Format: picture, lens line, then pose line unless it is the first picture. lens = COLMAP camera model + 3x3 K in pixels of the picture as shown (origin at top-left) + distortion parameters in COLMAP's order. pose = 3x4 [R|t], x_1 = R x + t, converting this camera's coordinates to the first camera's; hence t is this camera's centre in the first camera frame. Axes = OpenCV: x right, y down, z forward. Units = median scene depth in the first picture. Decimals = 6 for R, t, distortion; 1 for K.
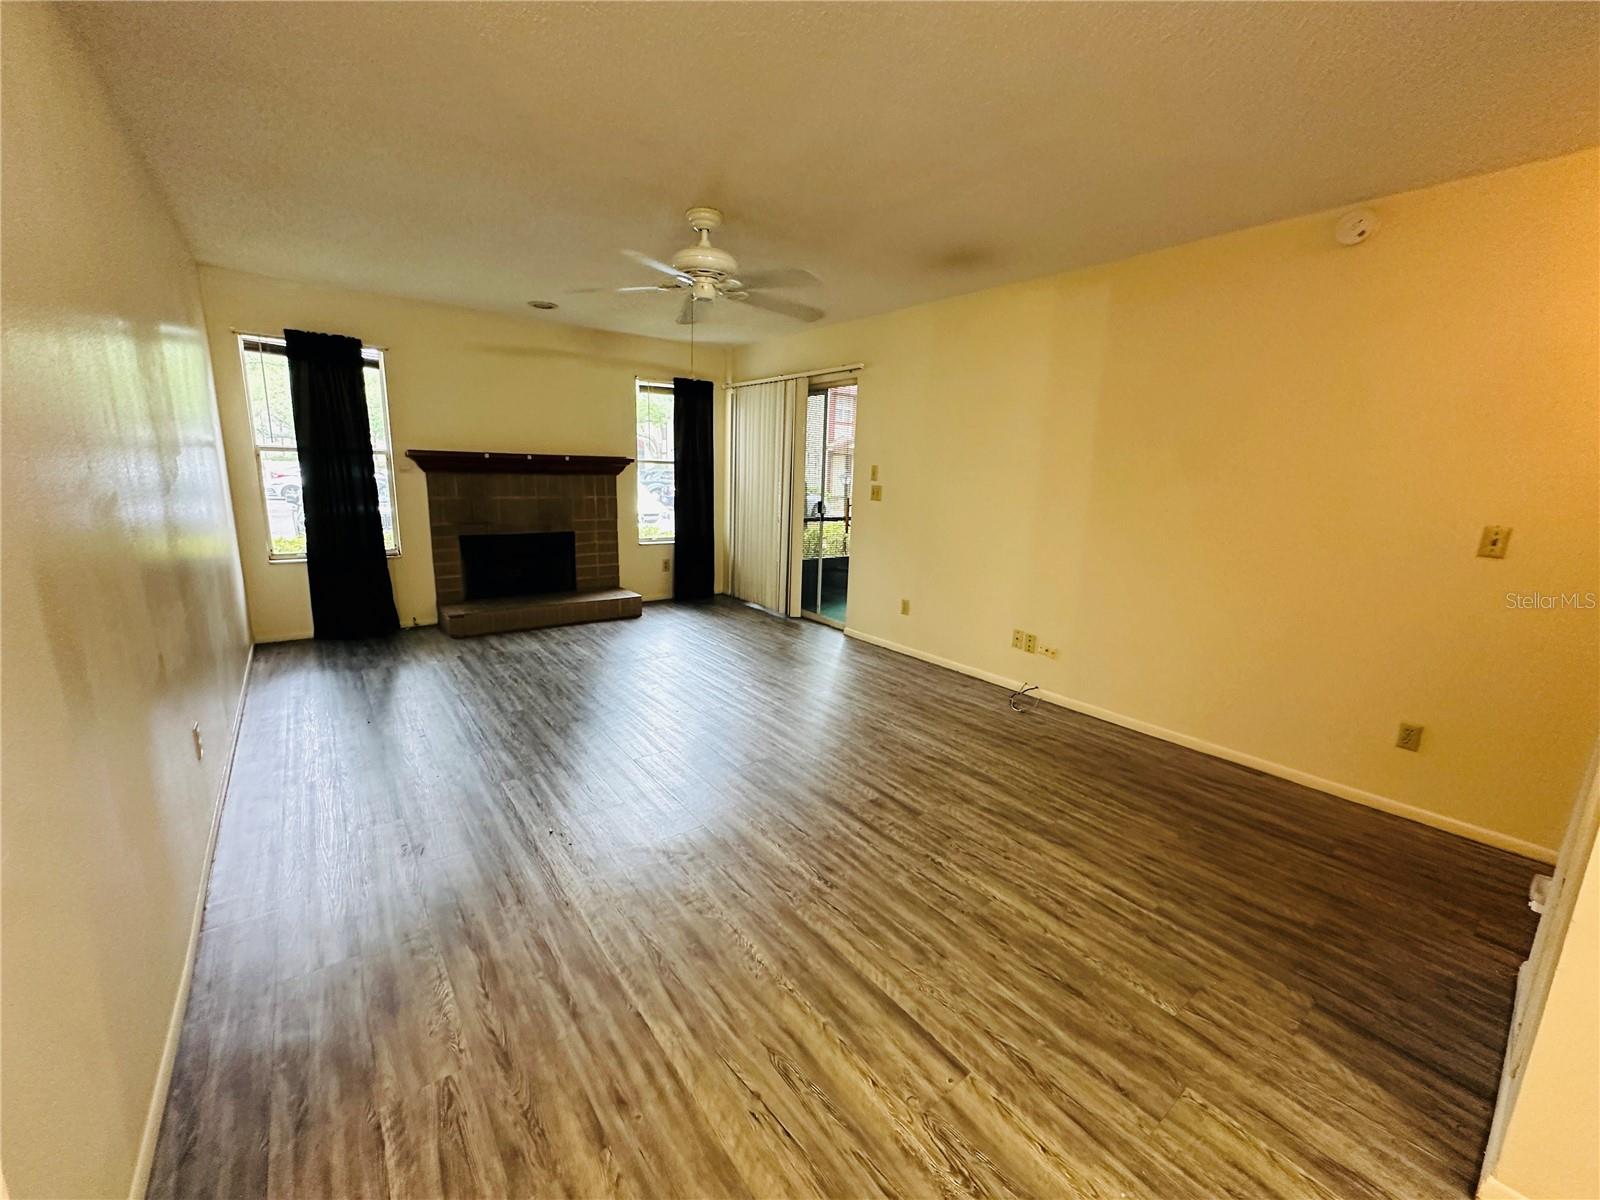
lens RADIAL K [[637.9, 0, 800.0], [0, 637.9, 600.0], [0, 0, 1]] dist [-0.003852, 0.000820]
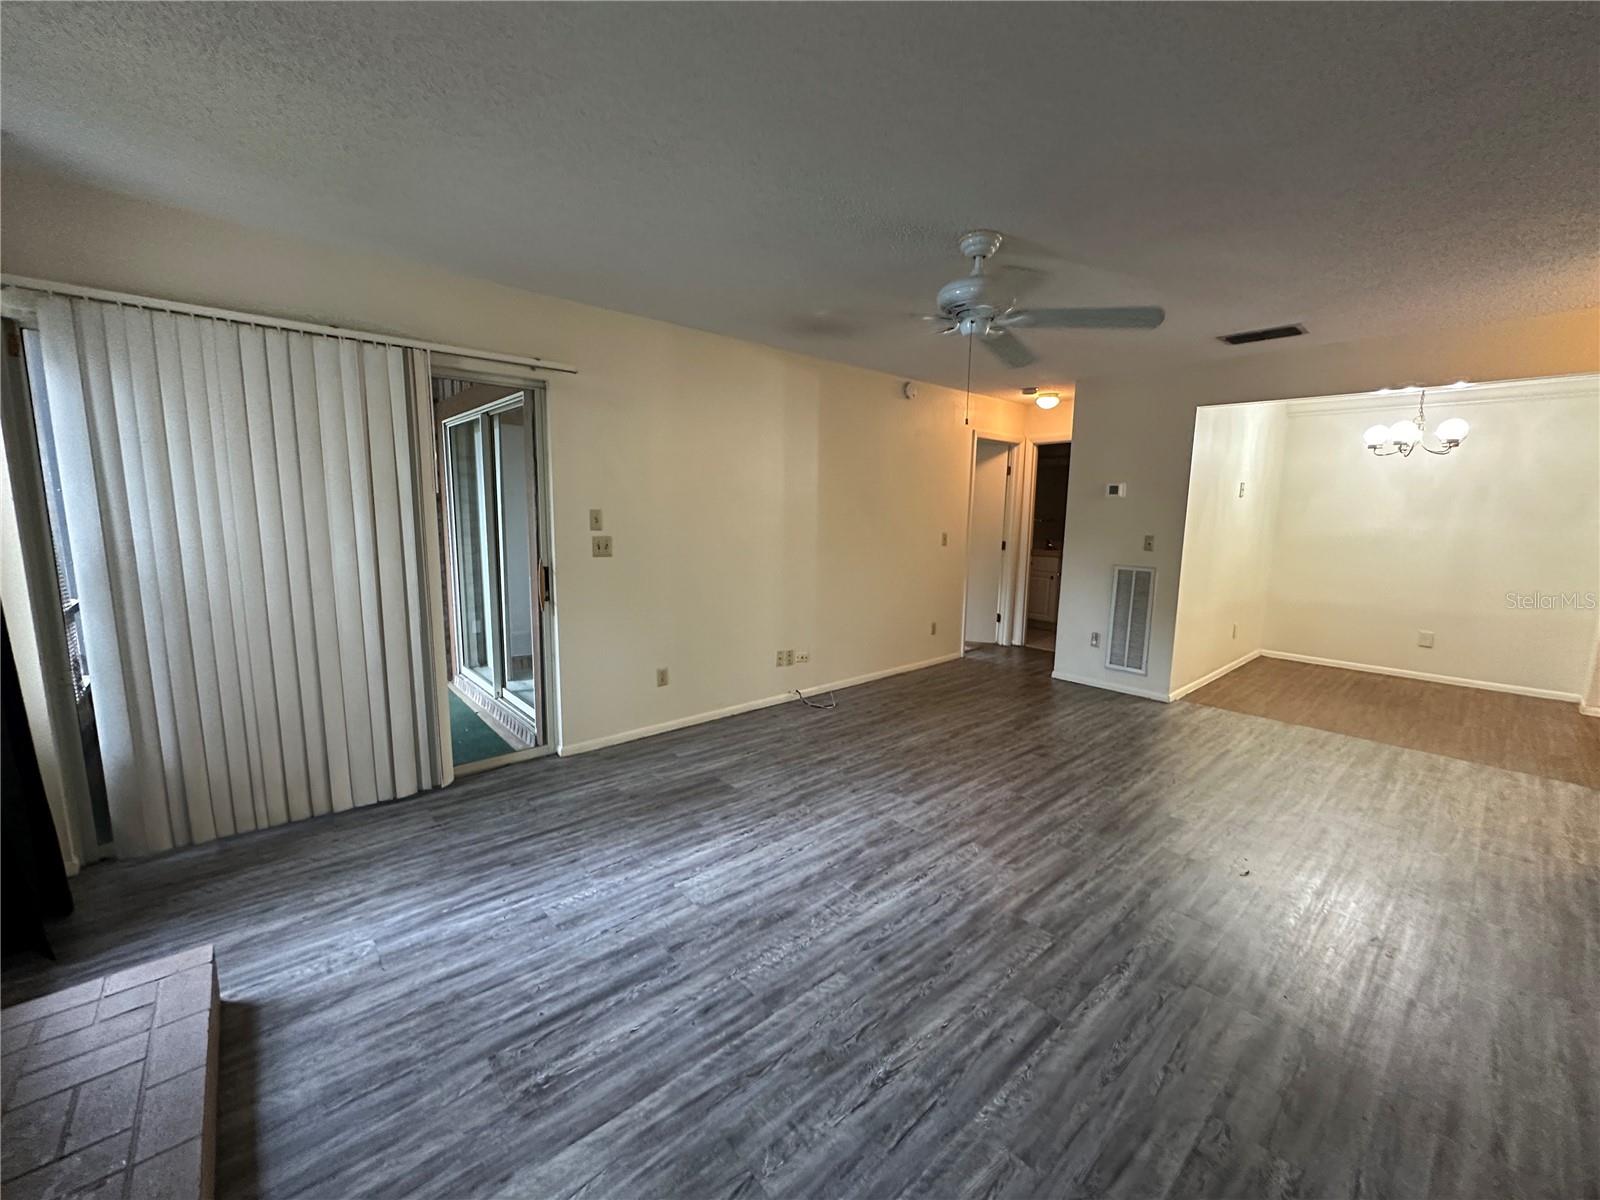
lens RADIAL K [[637.9, 0, 800.0], [0, 637.9, 600.0], [0, 0, 1]] dist [-0.003852, 0.000820]
pose [[-0.066106, -0.175897, 0.982186, -1.058663], [0.182813, 0.965543, 0.185220, -0.339412], [-0.980923, 0.191800, -0.031672, 1.354968]]
